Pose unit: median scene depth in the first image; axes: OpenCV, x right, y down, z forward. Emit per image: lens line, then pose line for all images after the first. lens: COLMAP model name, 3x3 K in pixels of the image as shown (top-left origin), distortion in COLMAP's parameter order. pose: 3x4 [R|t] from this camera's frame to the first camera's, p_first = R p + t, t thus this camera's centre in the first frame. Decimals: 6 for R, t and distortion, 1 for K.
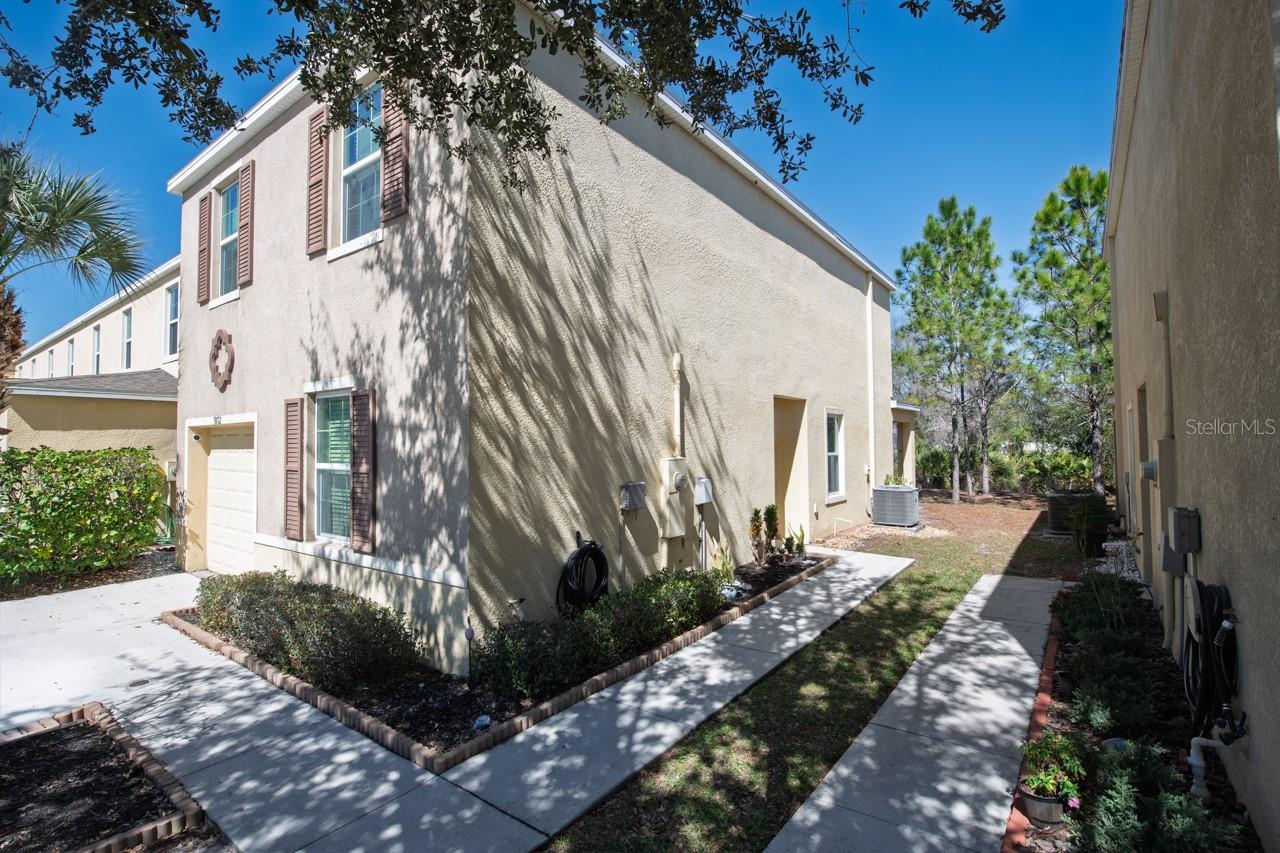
lens RADIAL K [[599.1, 0, 640.0], [0, 599.1, 426.5], [0, 0, 1]] dist [-0.001437, -0.000104]
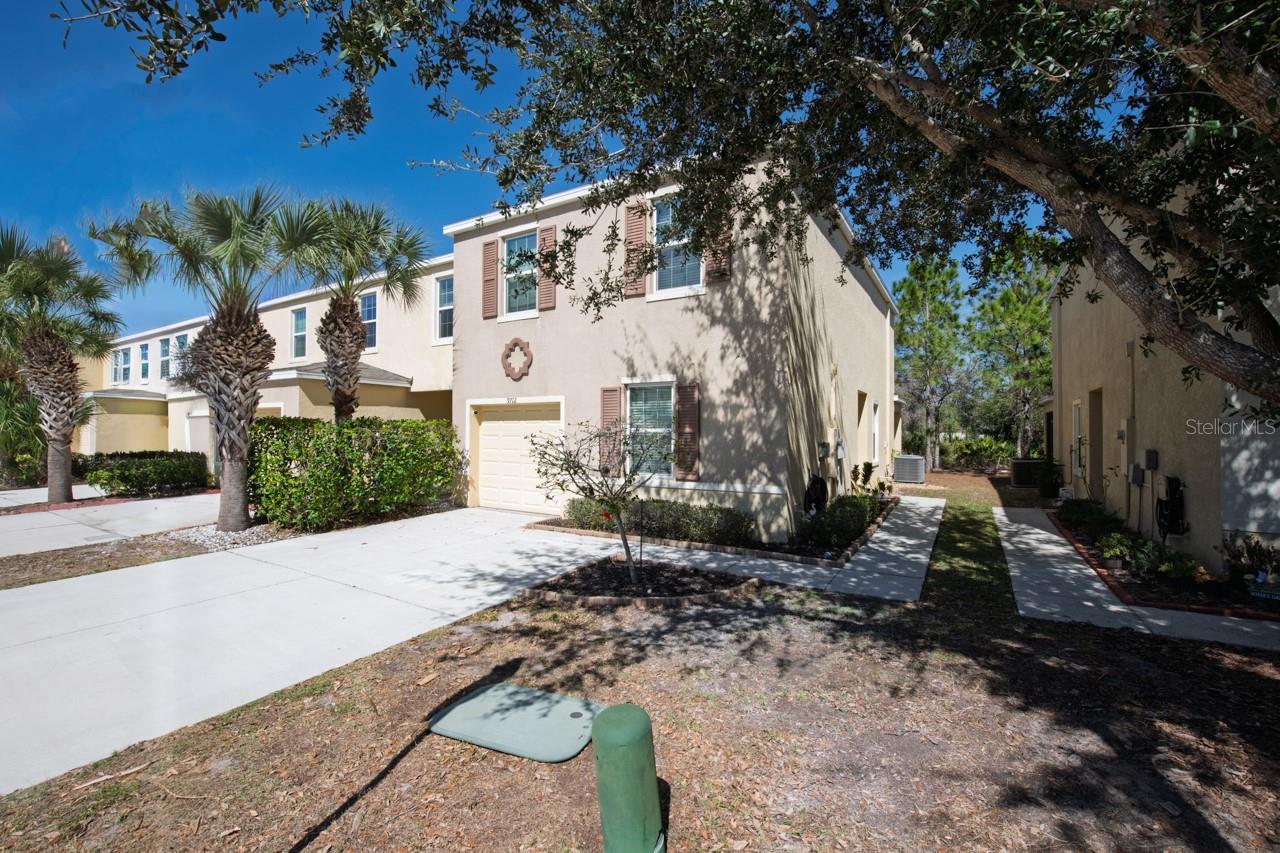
lens RADIAL K [[551.9, 0, 640.0], [0, 551.9, 426.5], [0, 0, 1]] dist [-0.001500, -0.000245]
pose [[0.994748, 0.013276, 0.101490, -0.792801], [-0.015395, 0.999679, 0.020116, 0.031506], [-0.101190, -0.021573, 0.994633, -0.553236]]
